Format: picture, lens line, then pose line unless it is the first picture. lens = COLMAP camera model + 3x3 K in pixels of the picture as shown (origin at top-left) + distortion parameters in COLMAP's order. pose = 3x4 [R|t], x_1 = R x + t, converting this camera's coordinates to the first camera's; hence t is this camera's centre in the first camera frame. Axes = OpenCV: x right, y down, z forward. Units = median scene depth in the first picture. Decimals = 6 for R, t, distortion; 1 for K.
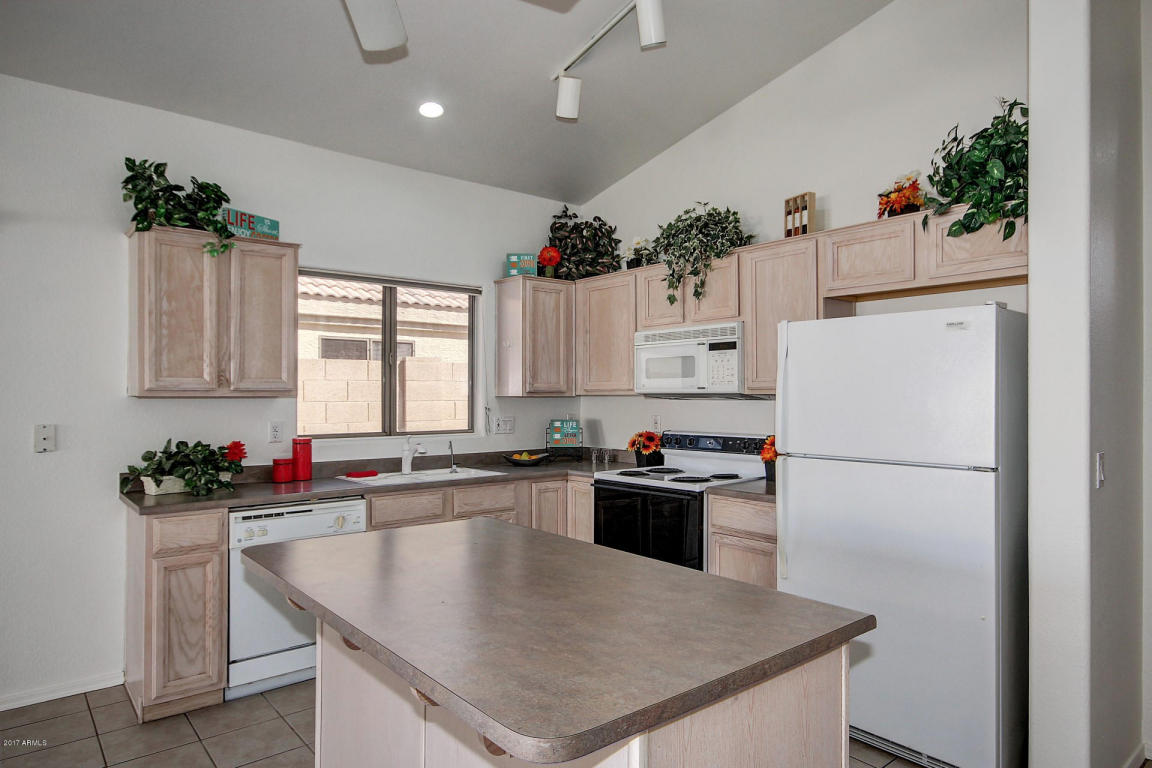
lens RADIAL K [[688.4, 0, 576.1], [0, 688.4, 392.4], [0, 0, 1]] dist [-0.019062, -0.000591]
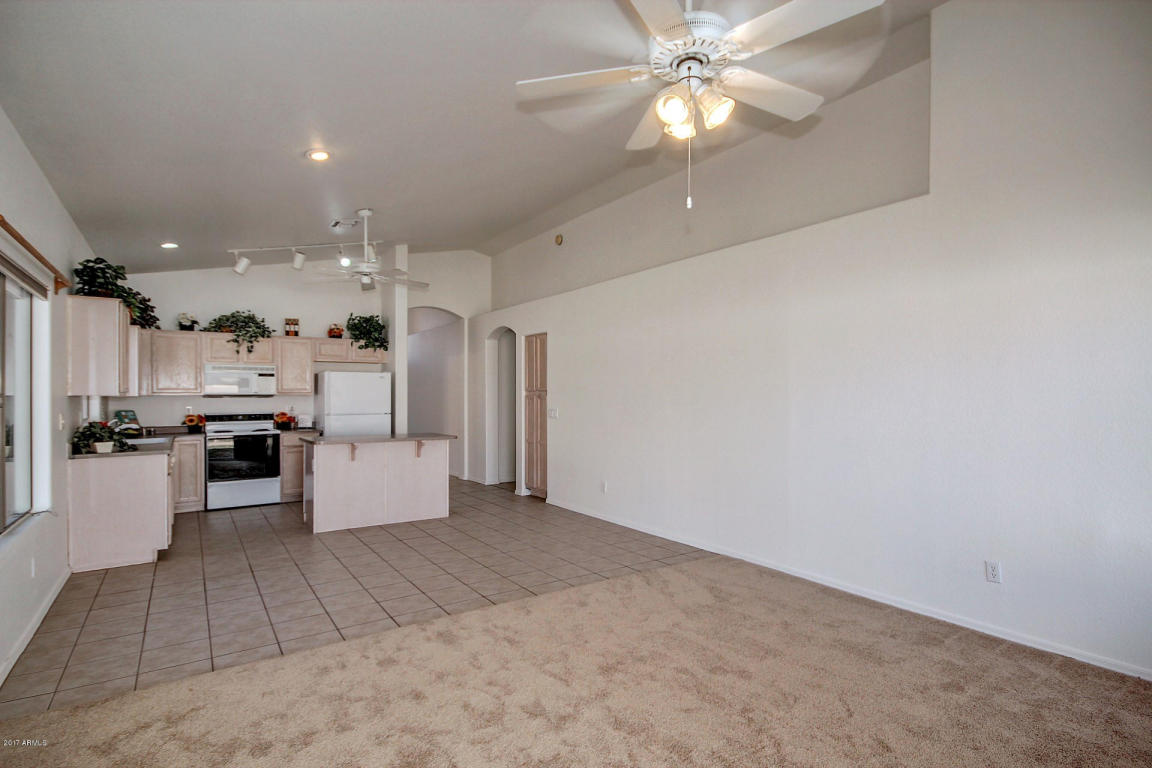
lens RADIAL K [[581.9, 0, 576.8], [0, 581.9, 392.4], [0, 0, 1]] dist [0.002929, 0.001667]
pose [[0.100991, 0.004748, 0.994876, -1.414234], [-0.000129, 0.999989, -0.004760, 0.002378], [-0.994887, 0.000353, 0.100991, -0.237497]]
